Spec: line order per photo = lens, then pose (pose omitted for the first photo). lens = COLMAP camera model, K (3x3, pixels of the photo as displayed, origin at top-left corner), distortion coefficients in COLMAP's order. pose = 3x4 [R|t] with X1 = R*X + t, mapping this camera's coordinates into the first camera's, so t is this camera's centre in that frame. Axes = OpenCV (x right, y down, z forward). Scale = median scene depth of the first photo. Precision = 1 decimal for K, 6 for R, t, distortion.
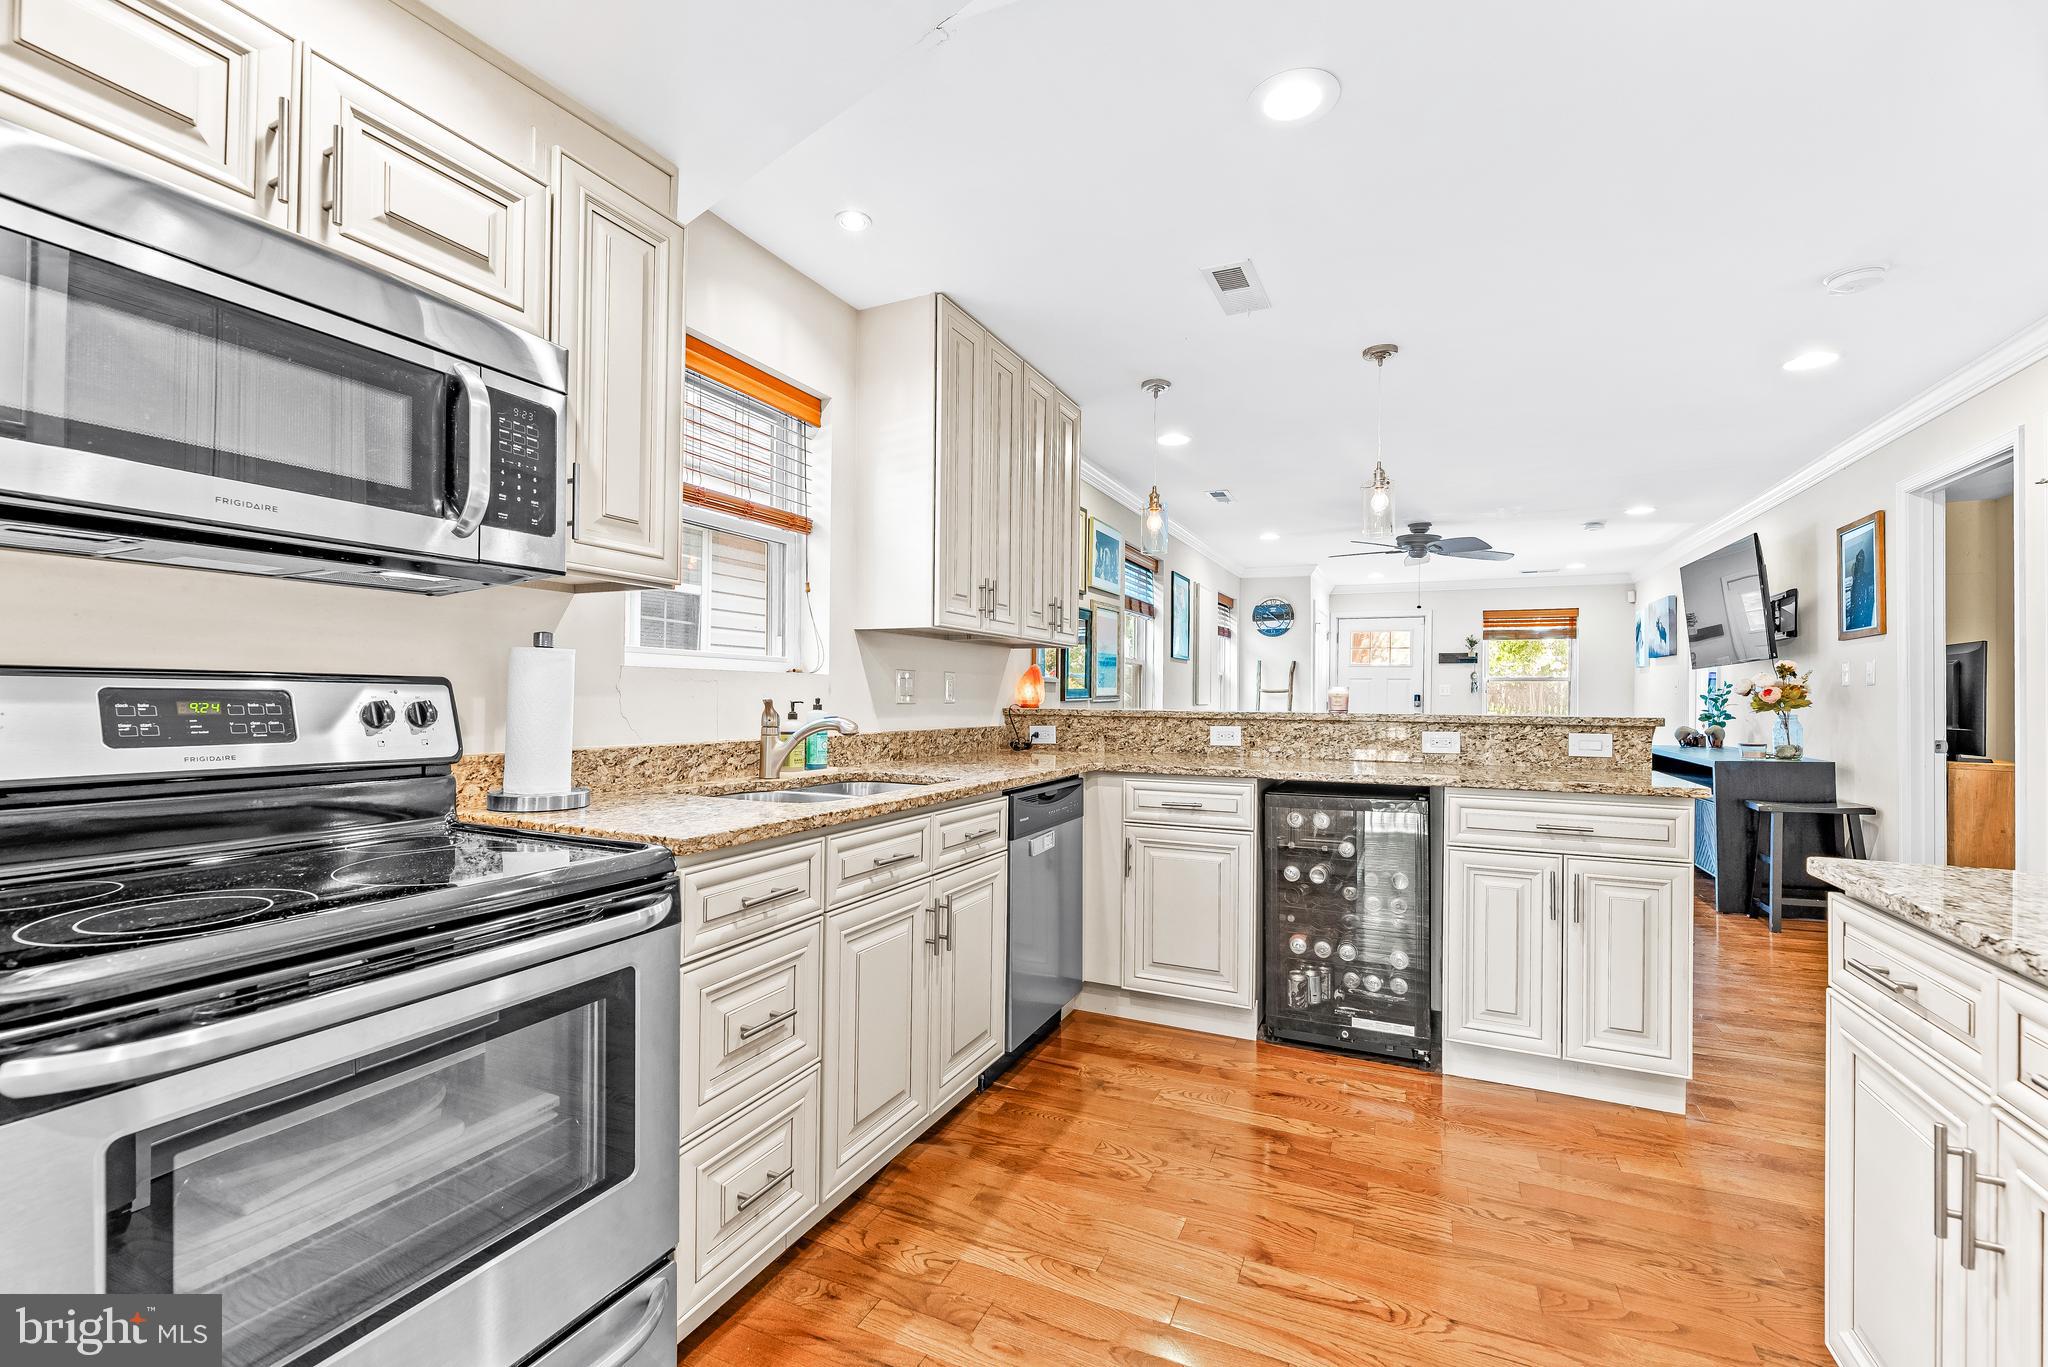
lens RADIAL K [[867.0, 0, 1009.2], [0, 867.0, 685.2], [0, 0, 1]] dist [0.001885, -0.000217]
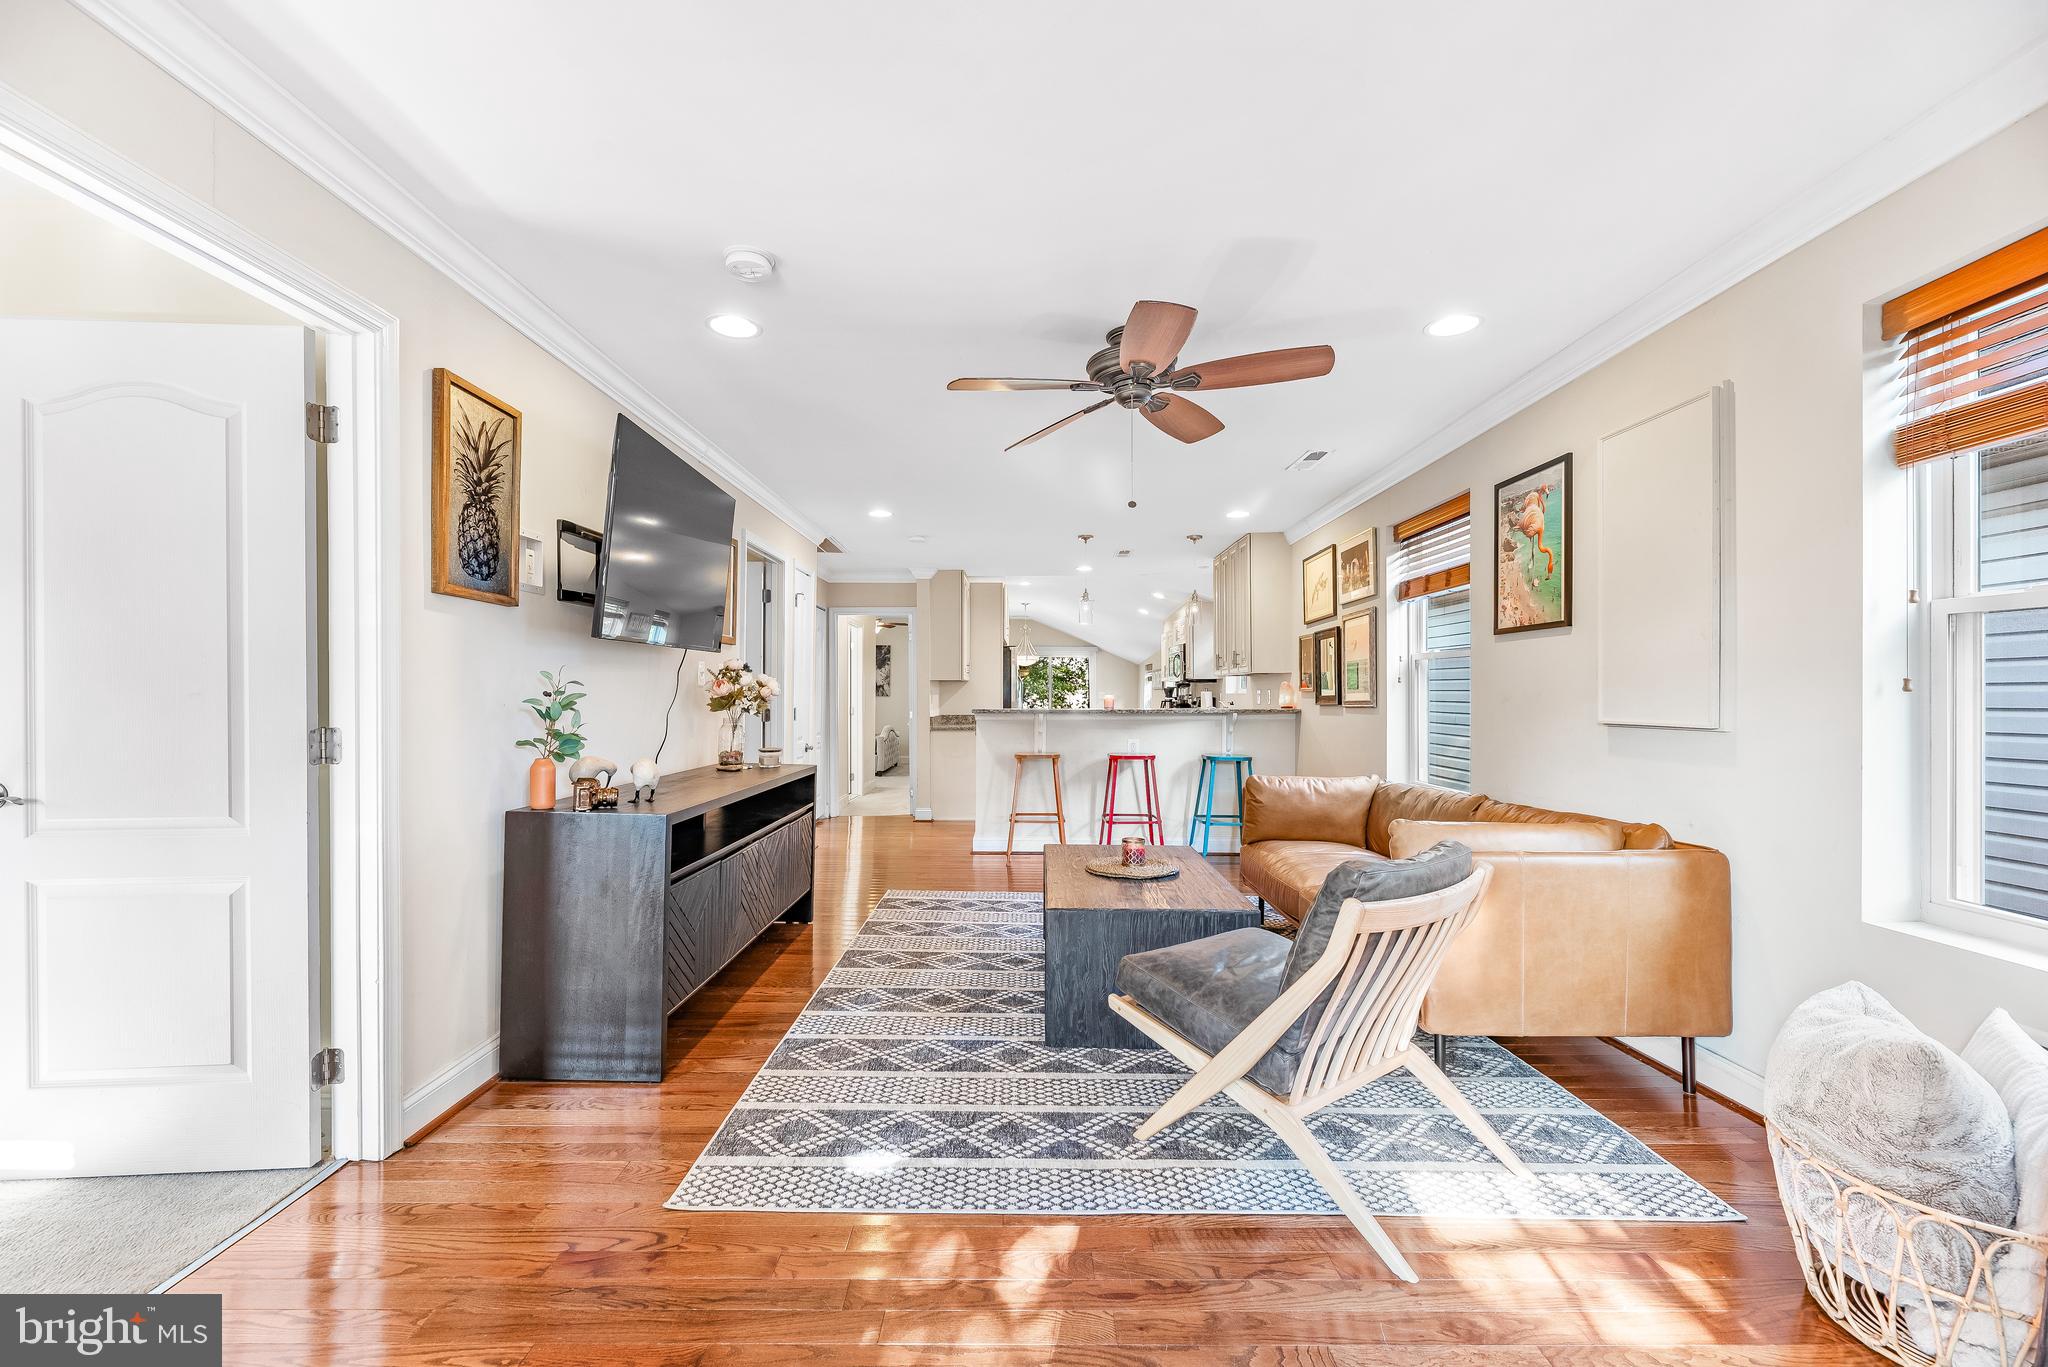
lens RADIAL K [[838.7, 0, 1020.0], [0, 838.7, 702.8], [0, 0, 1]] dist [-0.000089, -0.000307]
pose [[-0.903532, -0.003507, -0.428507, 1.491948], [-0.000700, 0.999977, -0.006707, 0.034109], [0.428520, -0.005760, -0.903514, 2.869377]]
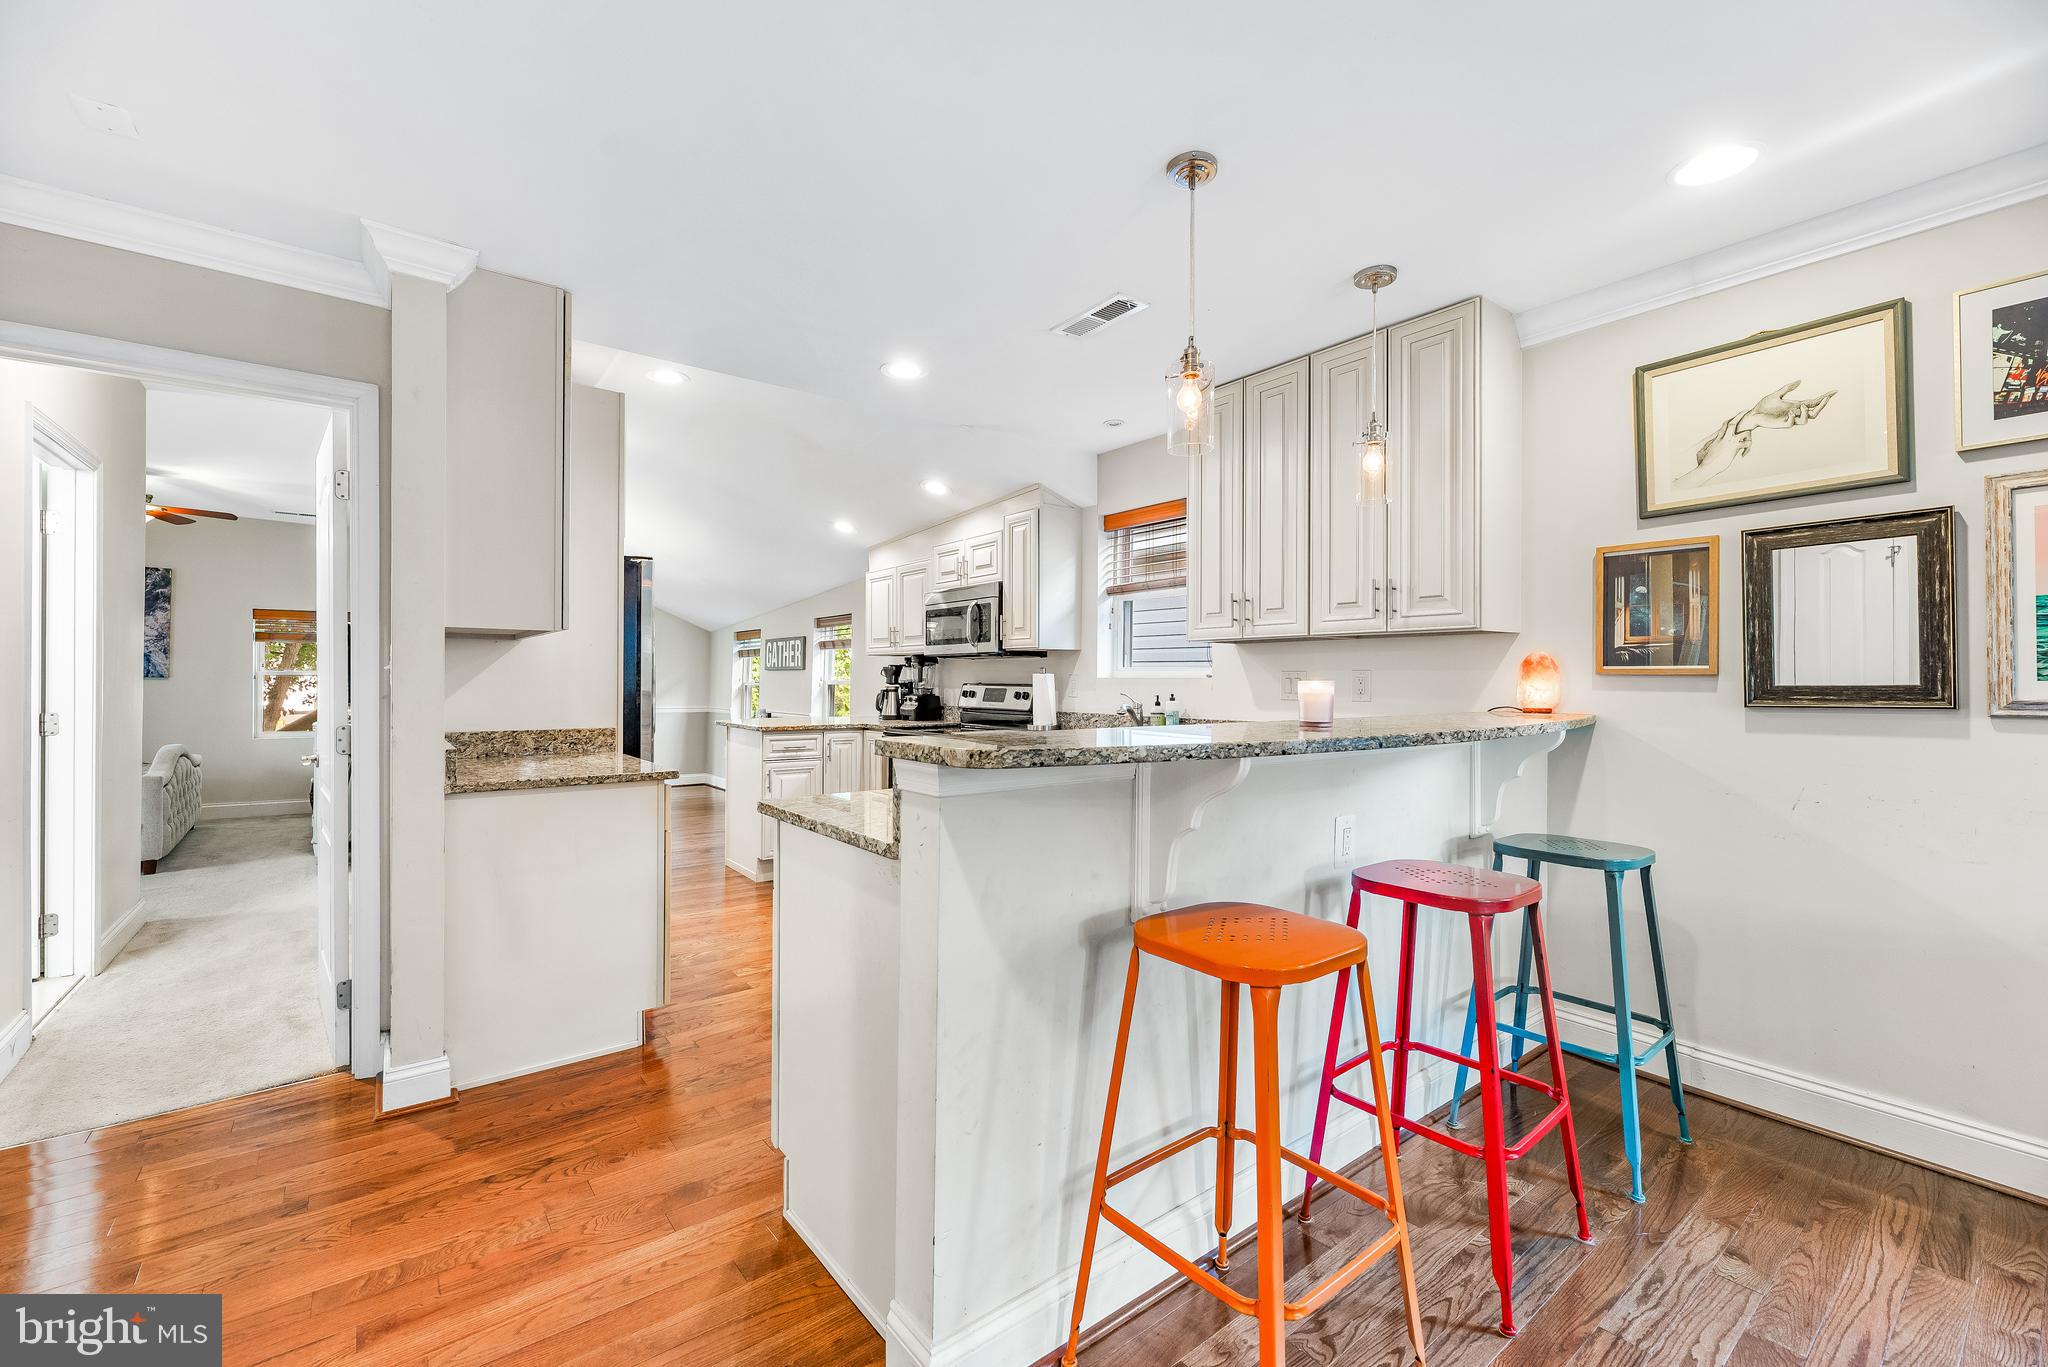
lens RADIAL K [[838.4, 0, 1018.9], [0, 838.4, 679.6], [0, 0, 1]] dist [-0.000383, 0.000012]
pose [[-0.448557, -0.011315, -0.893683, 1.082090], [0.003308, 0.999892, -0.014320, 0.009048], [0.893748, -0.009380, -0.448471, 1.209576]]
